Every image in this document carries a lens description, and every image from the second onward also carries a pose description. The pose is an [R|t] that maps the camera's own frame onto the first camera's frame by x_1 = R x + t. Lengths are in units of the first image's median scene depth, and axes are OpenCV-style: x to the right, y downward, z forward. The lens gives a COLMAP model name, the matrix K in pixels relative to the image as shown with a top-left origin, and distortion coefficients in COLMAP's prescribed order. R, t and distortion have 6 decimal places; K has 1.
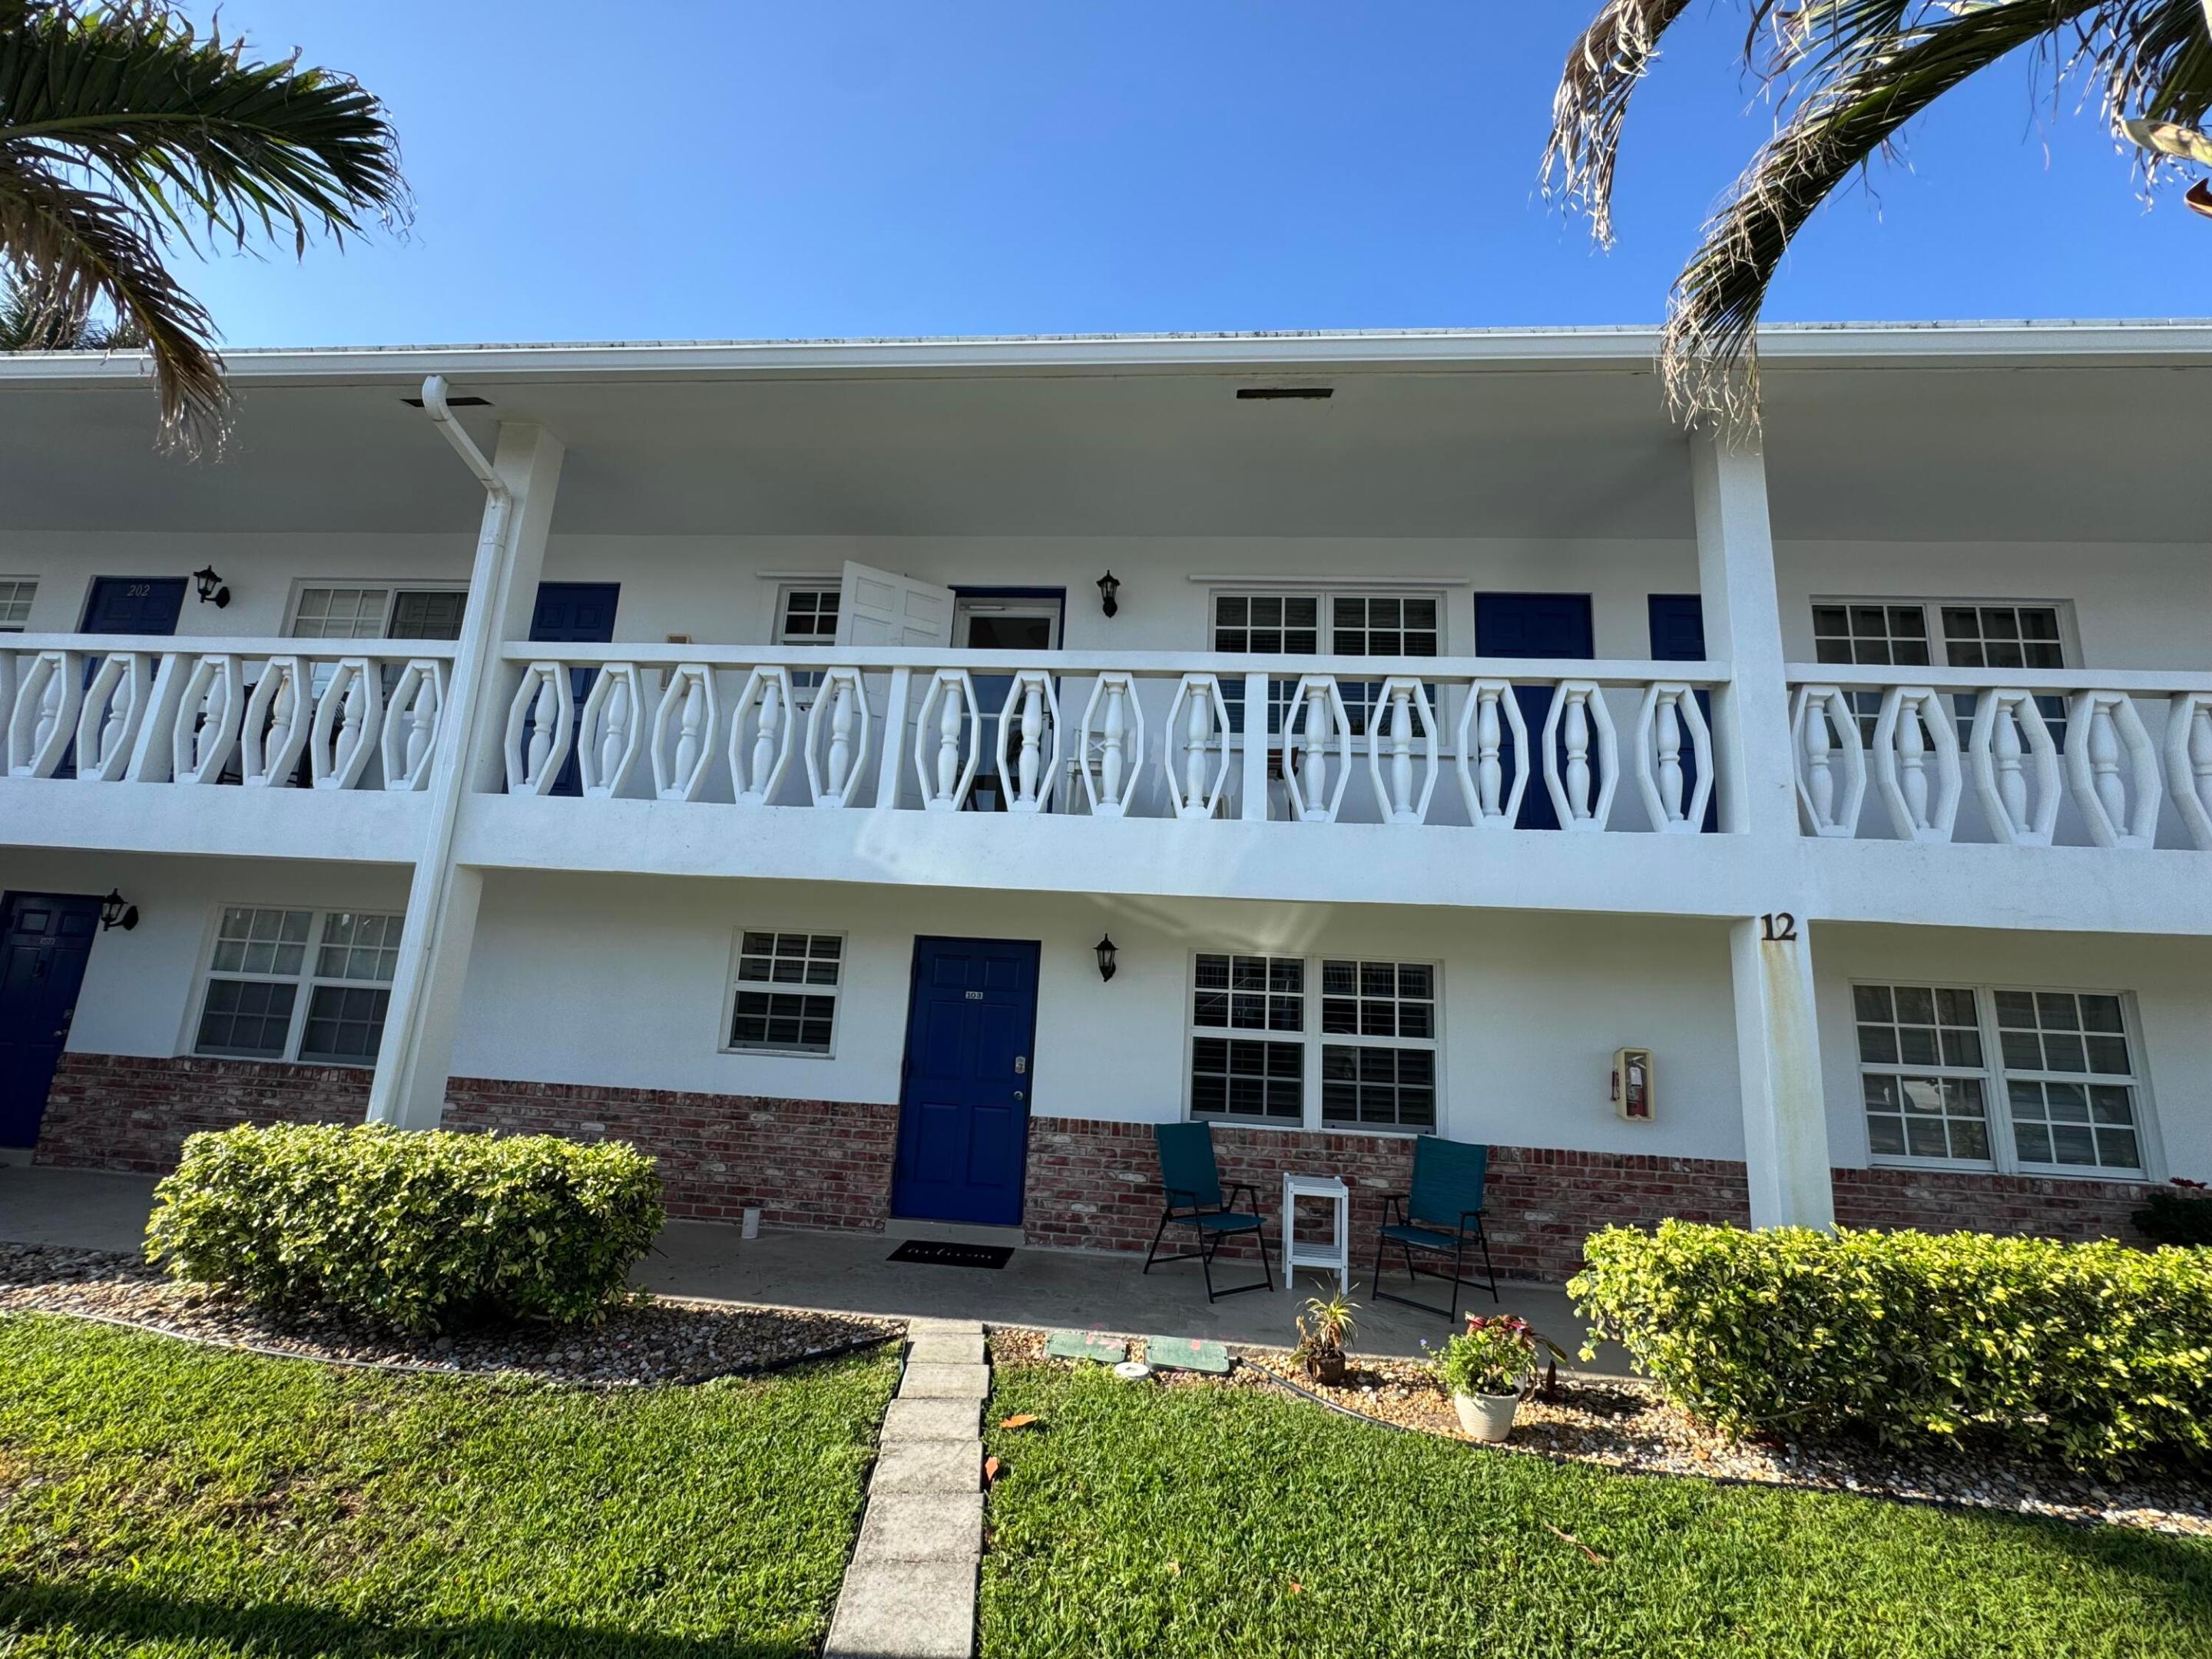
lens RADIAL K [[886.8, 0, 1105.8], [0, 886.8, 830.5], [0, 0, 1]] dist [-0.006002, 0.000623]
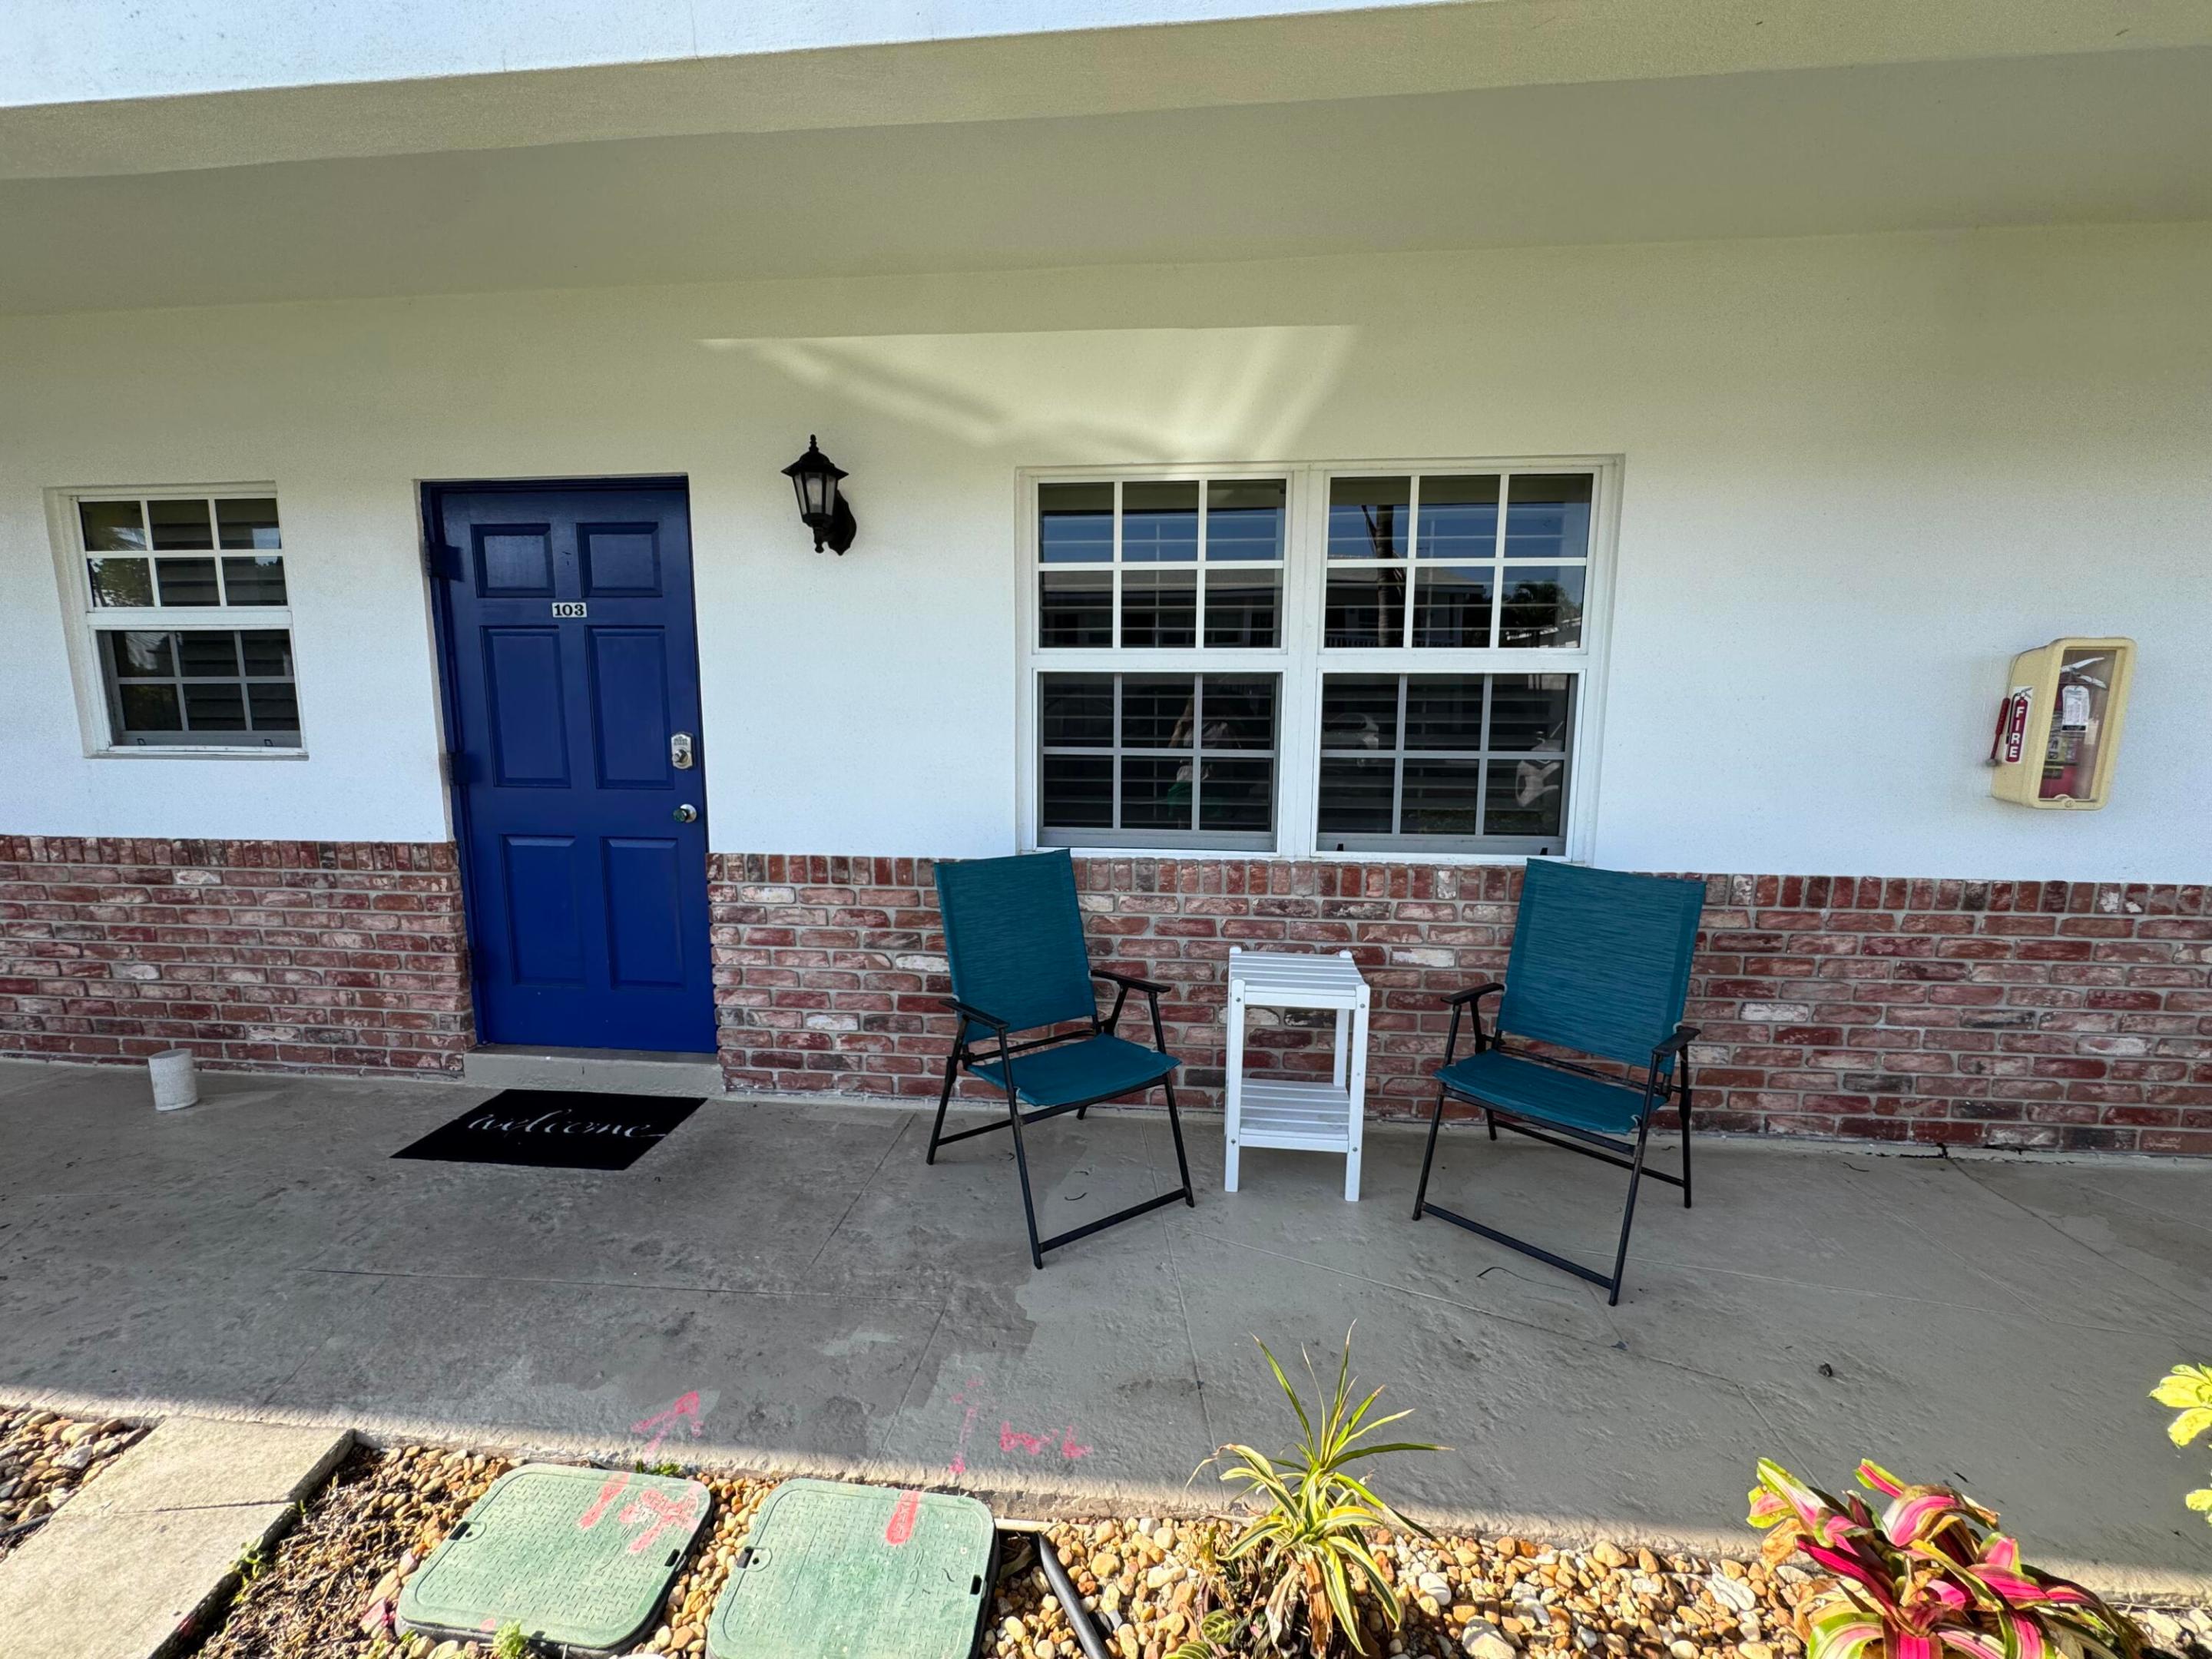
lens RADIAL K [[886.8, 0, 1108.5], [0, 886.8, 833.1], [0, 0, 1]] dist [-0.006002, 0.000623]
pose [[0.998779, -0.044802, -0.020796, 0.144581], [0.049149, 0.943279, 0.328343, 0.167785], [0.004906, -0.328965, 0.944329, 0.559867]]
